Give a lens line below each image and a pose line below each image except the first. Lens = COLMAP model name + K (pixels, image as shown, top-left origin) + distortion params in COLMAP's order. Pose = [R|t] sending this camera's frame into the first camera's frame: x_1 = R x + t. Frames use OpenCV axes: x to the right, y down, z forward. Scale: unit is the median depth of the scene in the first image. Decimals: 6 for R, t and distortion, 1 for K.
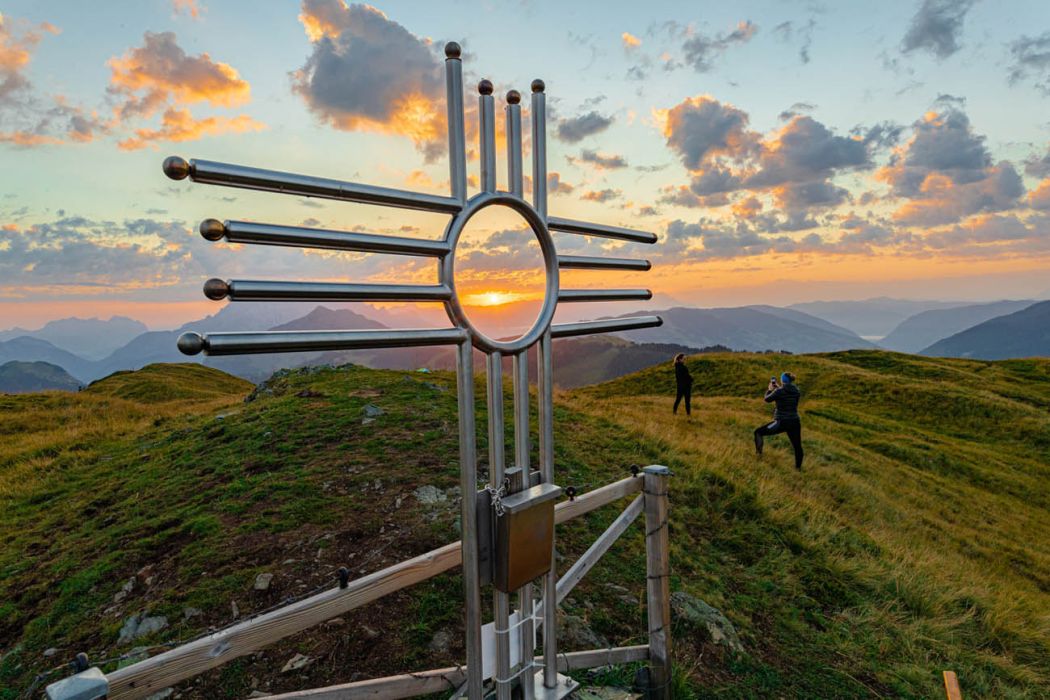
lens RADIAL K [[602.7, 0, 528.5], [0, 602.7, 349.0], [0, 0, 1]] dist [-0.001926, -0.000243]
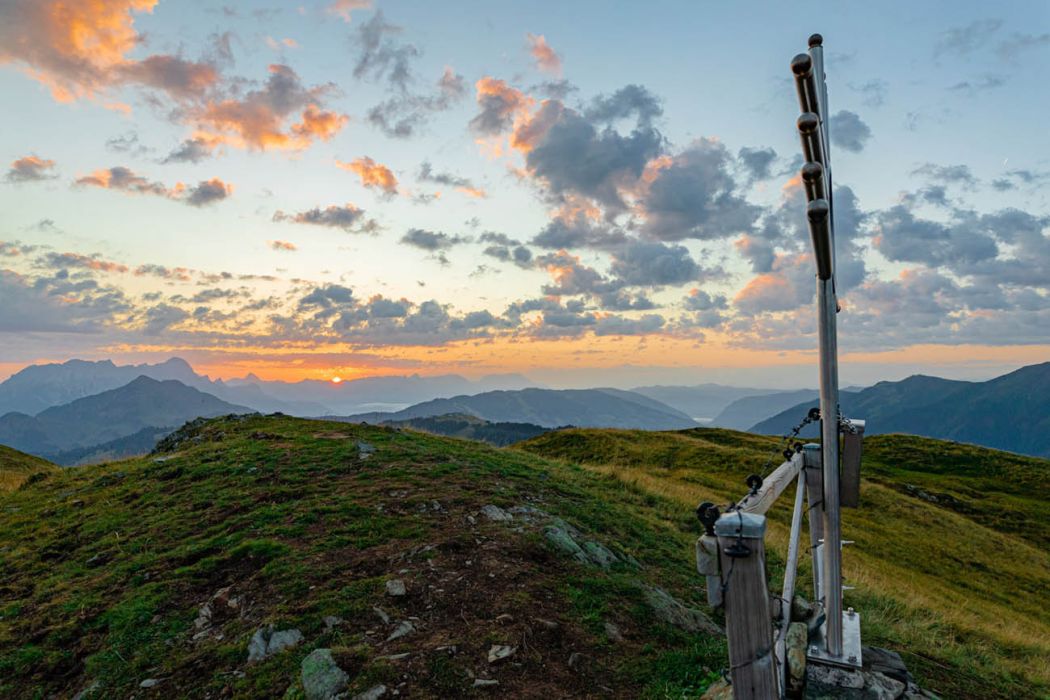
lens RADIAL K [[602.7, 0, 528.5], [0, 602.7, 349.0], [0, 0, 1]] dist [-0.001926, -0.000243]
pose [[0.971552, 0.041461, 0.233170, -0.203586], [-0.010846, 0.991313, -0.131078, 0.061616], [-0.236579, 0.124820, 0.963561, 0.009595]]
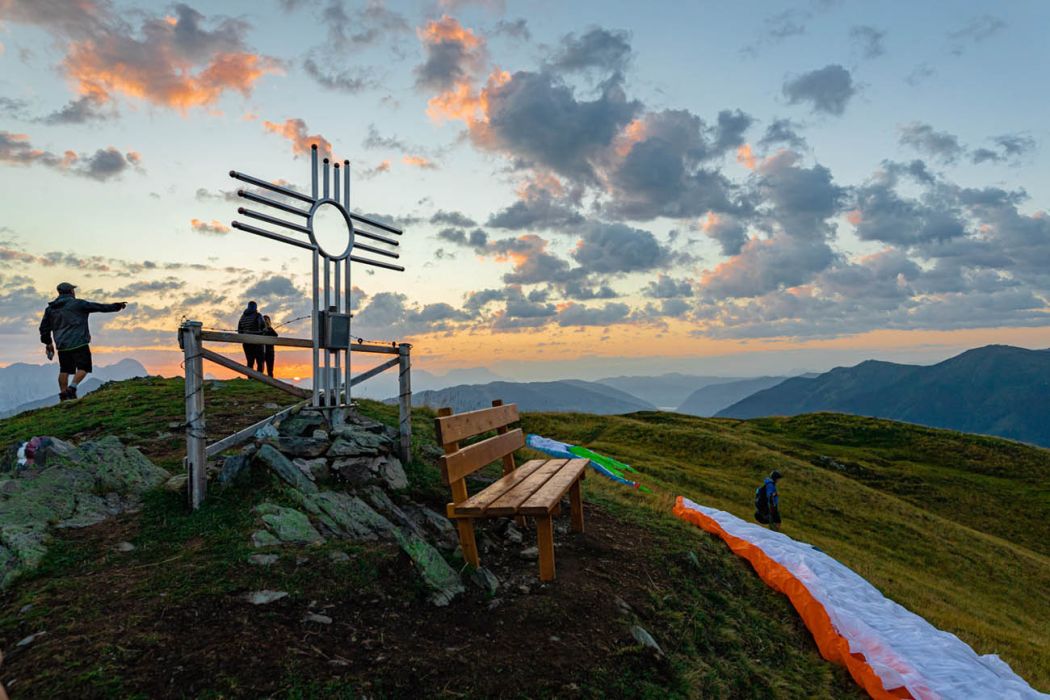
lens RADIAL K [[602.7, 0, 528.5], [0, 602.7, 349.0], [0, 0, 1]] dist [-0.001926, -0.000243]
pose [[0.957297, 0.019214, 0.288466, 0.007899], [0.016158, 0.992673, -0.119743, 0.168435], [-0.288653, 0.119290, 0.949973, -0.392430]]
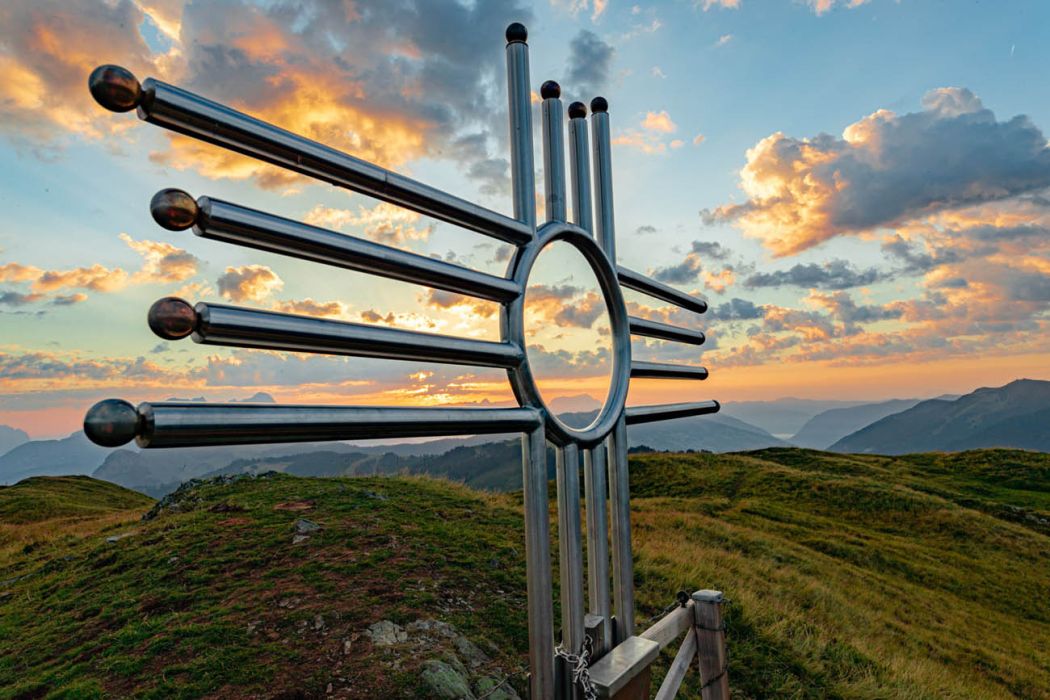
lens RADIAL K [[602.7, 0, 528.5], [0, 602.7, 349.0], [0, 0, 1]] dist [-0.001926, -0.000243]
pose [[0.992402, 0.002525, 0.123012, -0.043501], [0.018282, 0.985664, -0.167727, 0.003098], [-0.121672, 0.168702, 0.978129, 0.071646]]
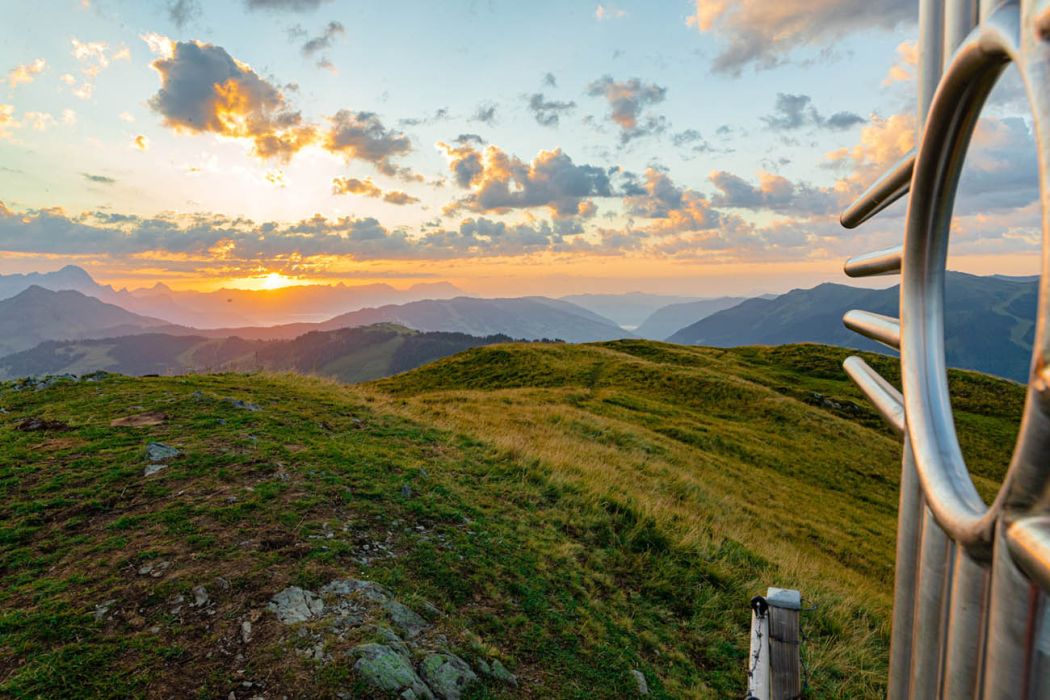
lens RADIAL K [[602.7, 0, 528.5], [0, 602.7, 349.0], [0, 0, 1]] dist [-0.001926, -0.000243]
pose [[0.938180, -0.008081, 0.346054, -0.087710], [0.001444, 0.999810, 0.019433, -0.023914], [-0.346145, -0.017731, 0.938013, 0.185727]]
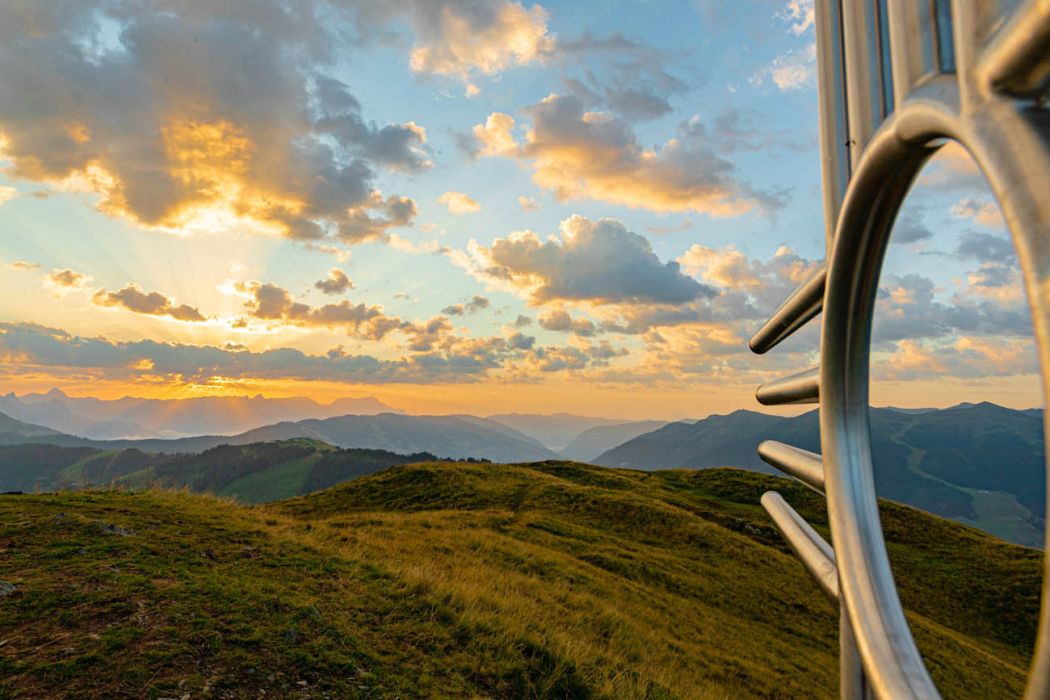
lens RADIAL K [[602.7, 0, 528.5], [0, 602.7, 349.0], [0, 0, 1]] dist [-0.001926, -0.000243]
pose [[0.889291, 0.097257, 0.446881, -0.070331], [-0.018432, 0.983955, -0.177463, -0.025974], [-0.456970, 0.149580, 0.876815, 0.201388]]
